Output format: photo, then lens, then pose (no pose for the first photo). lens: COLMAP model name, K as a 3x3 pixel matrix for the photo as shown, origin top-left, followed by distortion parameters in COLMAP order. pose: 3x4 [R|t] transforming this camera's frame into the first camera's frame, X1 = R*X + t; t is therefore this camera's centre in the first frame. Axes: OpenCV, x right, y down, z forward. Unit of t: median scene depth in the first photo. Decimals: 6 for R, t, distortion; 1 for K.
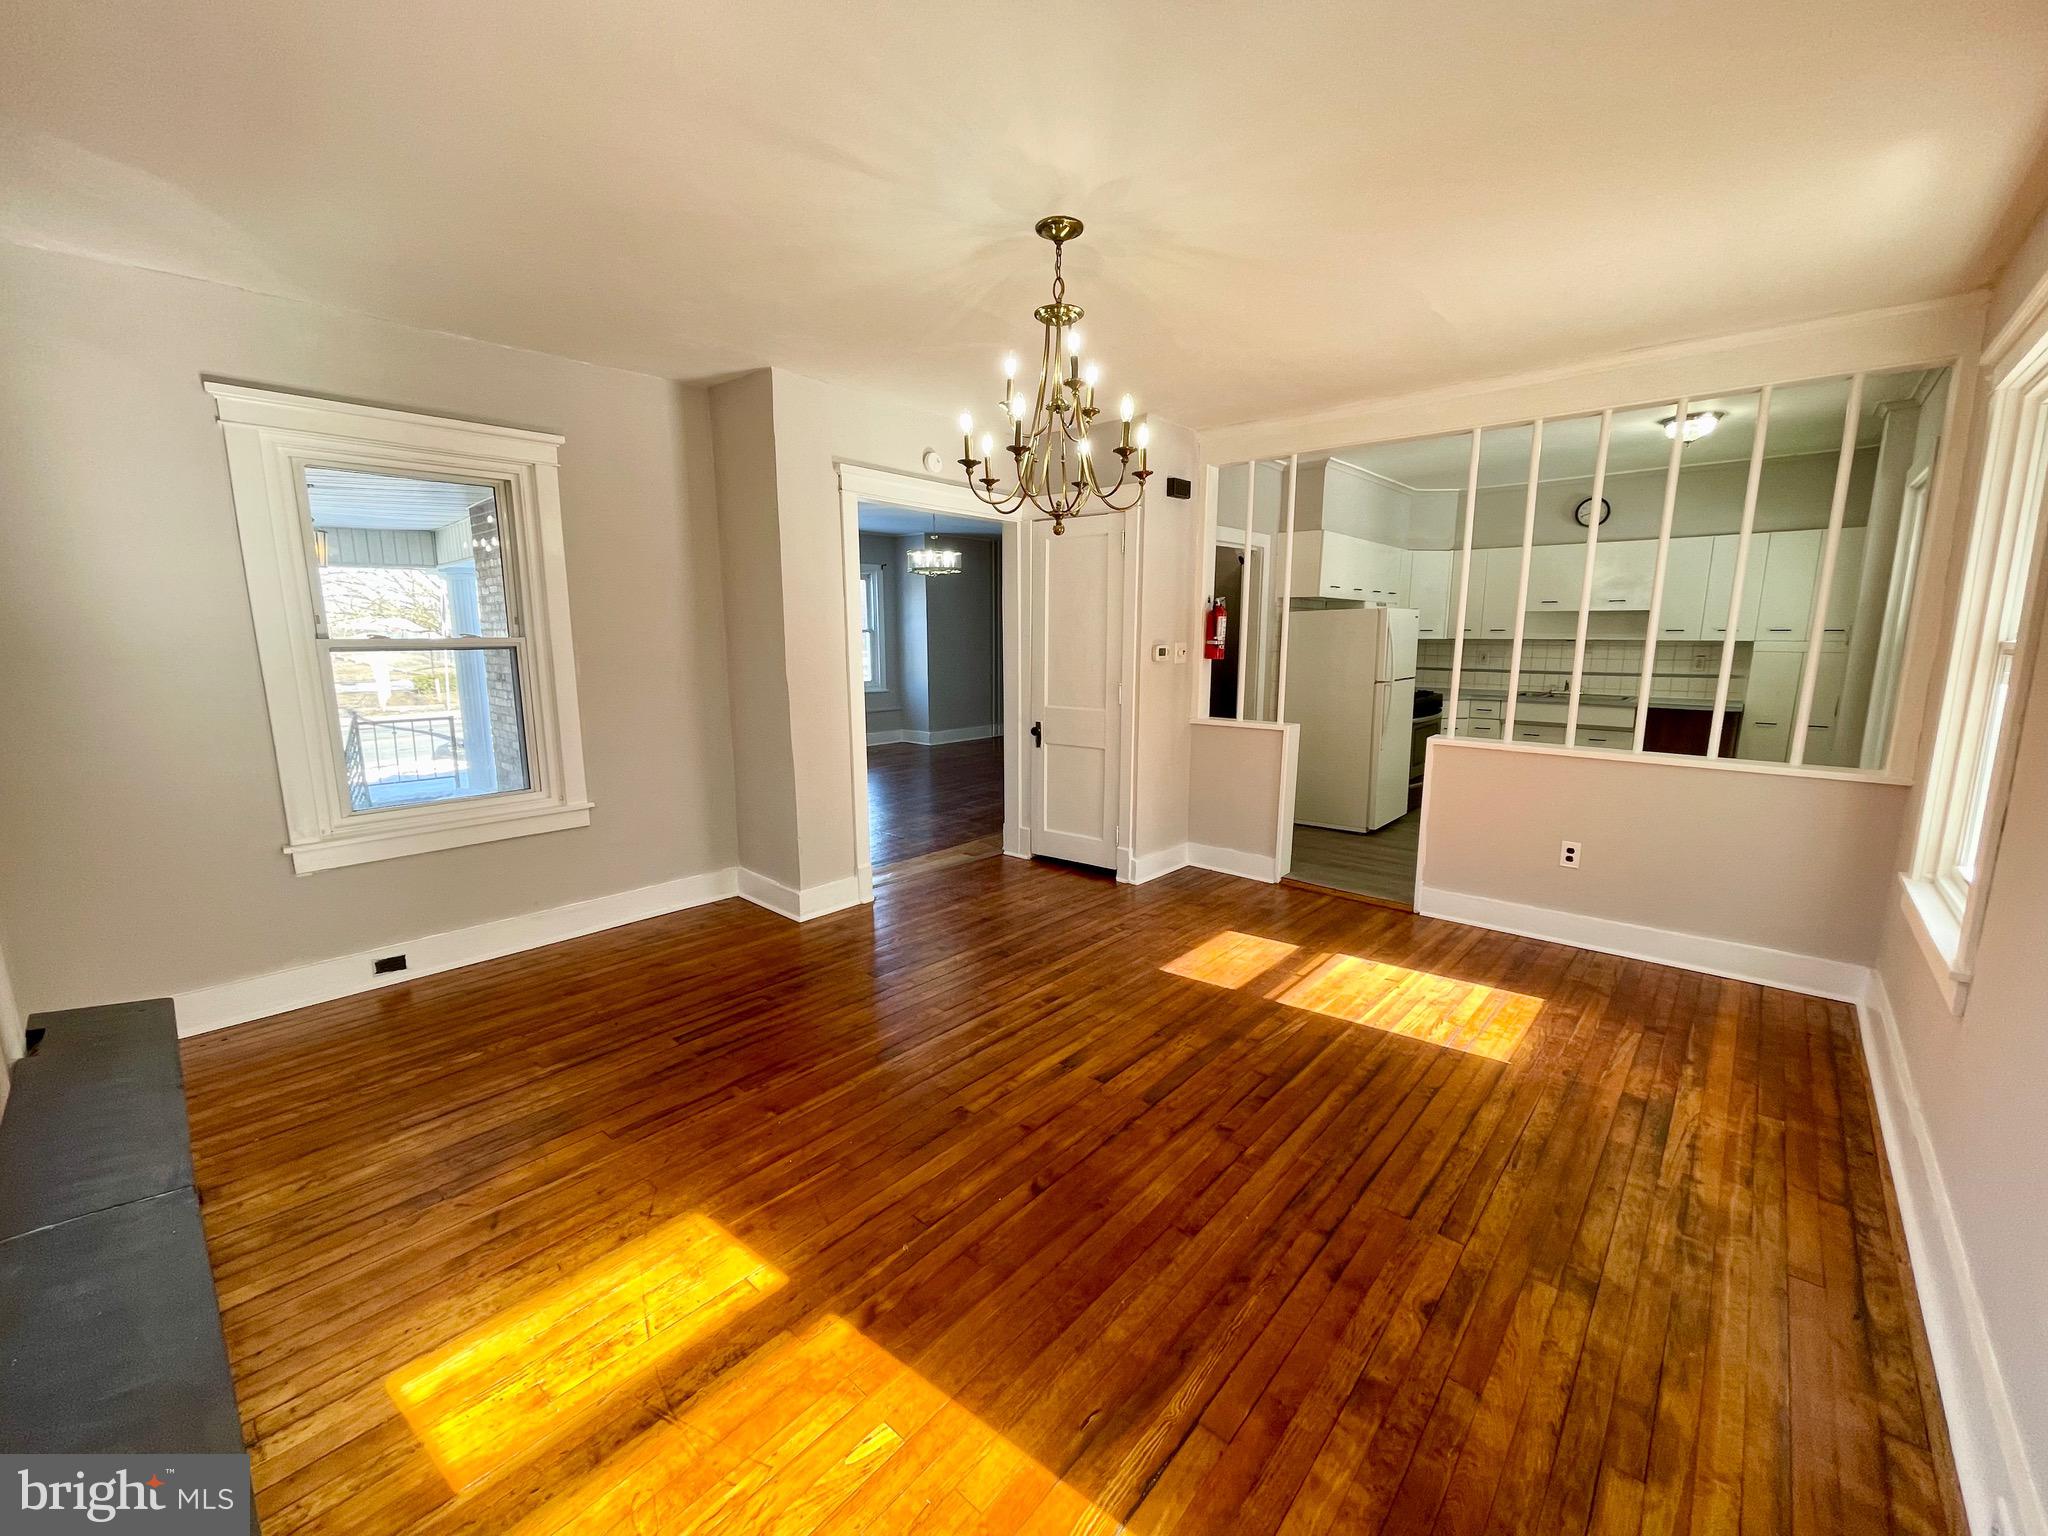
lens RADIAL K [[828.6, 0, 1013.0], [0, 828.6, 763.2], [0, 0, 1]] dist [-0.003017, 0.000276]
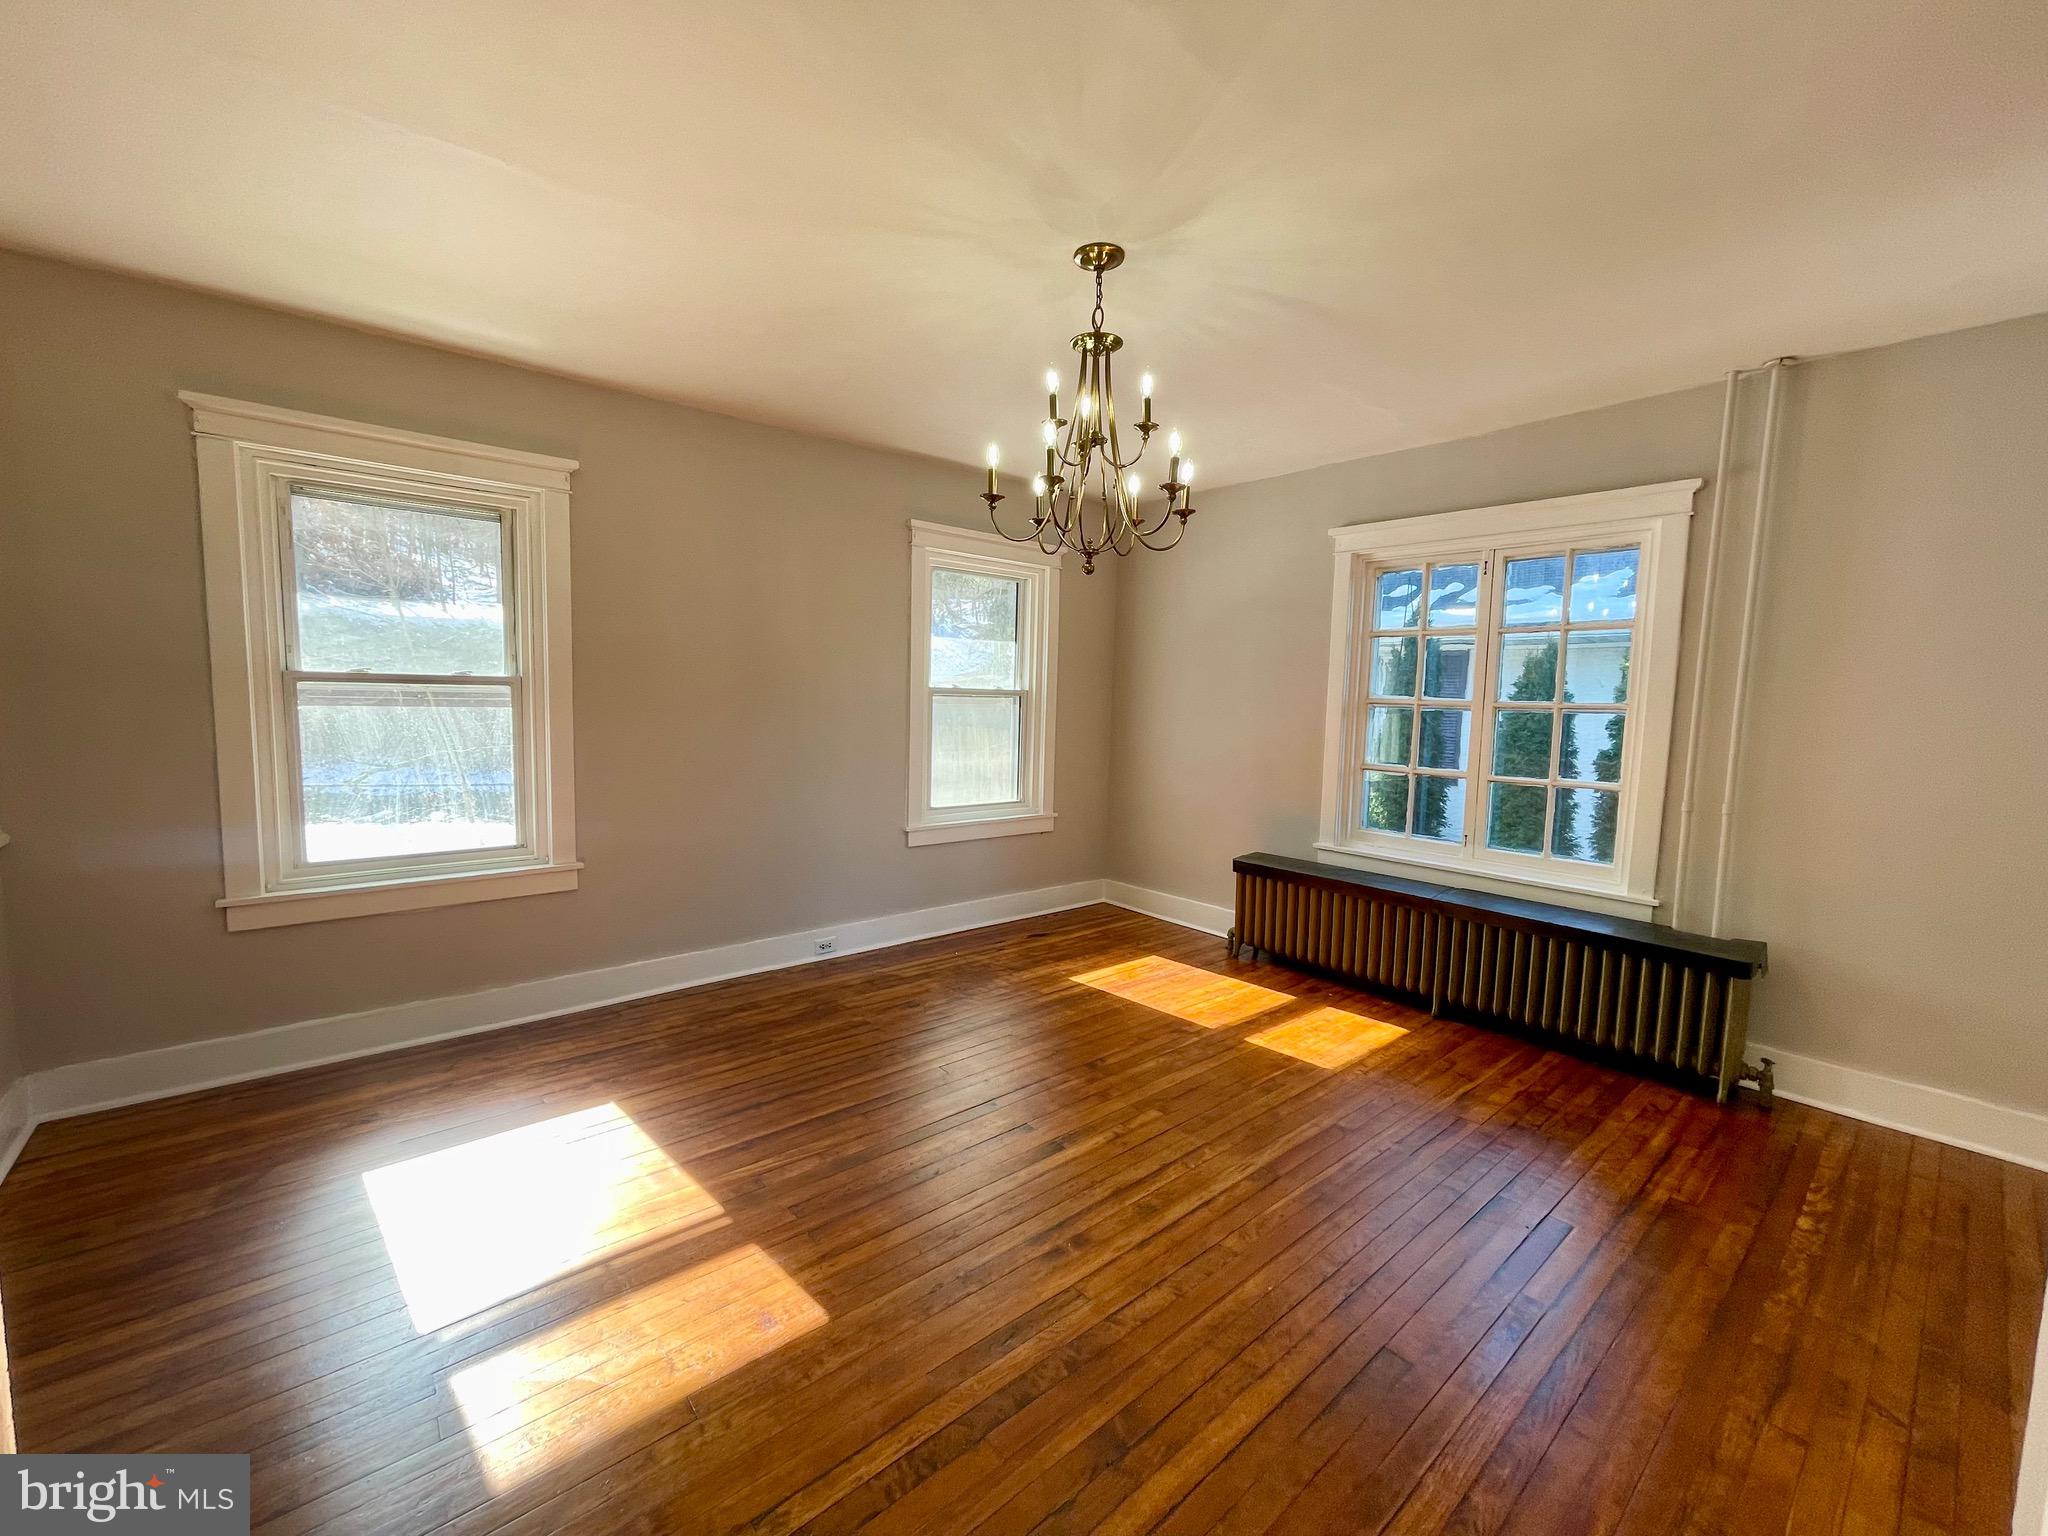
lens RADIAL K [[828.6, 0, 1015.6], [0, 828.6, 771.7], [0, 0, 1]] dist [-0.003017, 0.000276]
pose [[-0.991357, -0.033748, 0.126777, 0.010049], [-0.000194, 0.966724, 0.255823, -0.297123], [-0.131192, 0.253587, -0.958375, 1.943714]]
